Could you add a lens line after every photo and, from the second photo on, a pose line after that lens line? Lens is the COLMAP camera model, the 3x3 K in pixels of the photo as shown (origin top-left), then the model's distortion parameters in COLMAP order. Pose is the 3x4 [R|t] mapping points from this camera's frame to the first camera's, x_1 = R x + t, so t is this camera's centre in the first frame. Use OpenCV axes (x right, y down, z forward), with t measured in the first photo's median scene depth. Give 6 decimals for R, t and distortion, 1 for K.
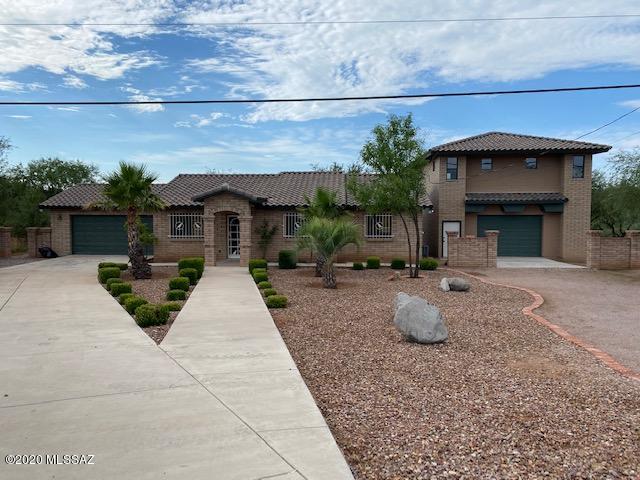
lens RADIAL K [[486.6, 0, 320.0], [0, 486.6, 240.0], [0, 0, 1]] dist [0.124491, -0.000137]
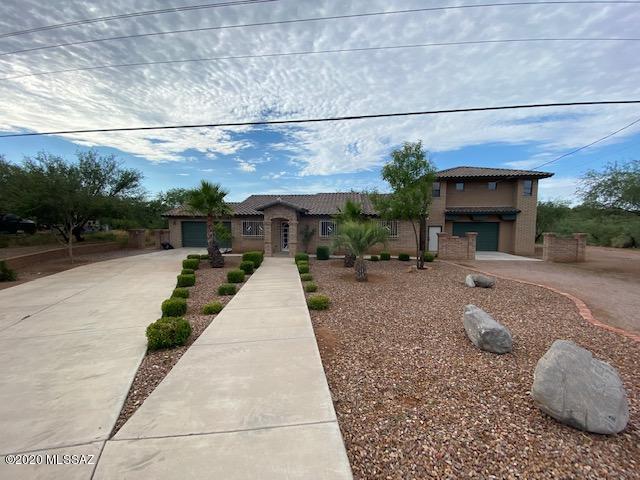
lens RADIAL K [[258.7, 0, 320.0], [0, 258.7, 240.0], [0, 0, 1]] dist [-0.000009, -0.000014]
pose [[0.998024, 0.005887, -0.062554, -0.027144], [-0.005399, 0.999954, 0.007964, -0.002057], [0.062598, -0.007611, 0.998010, 0.244726]]
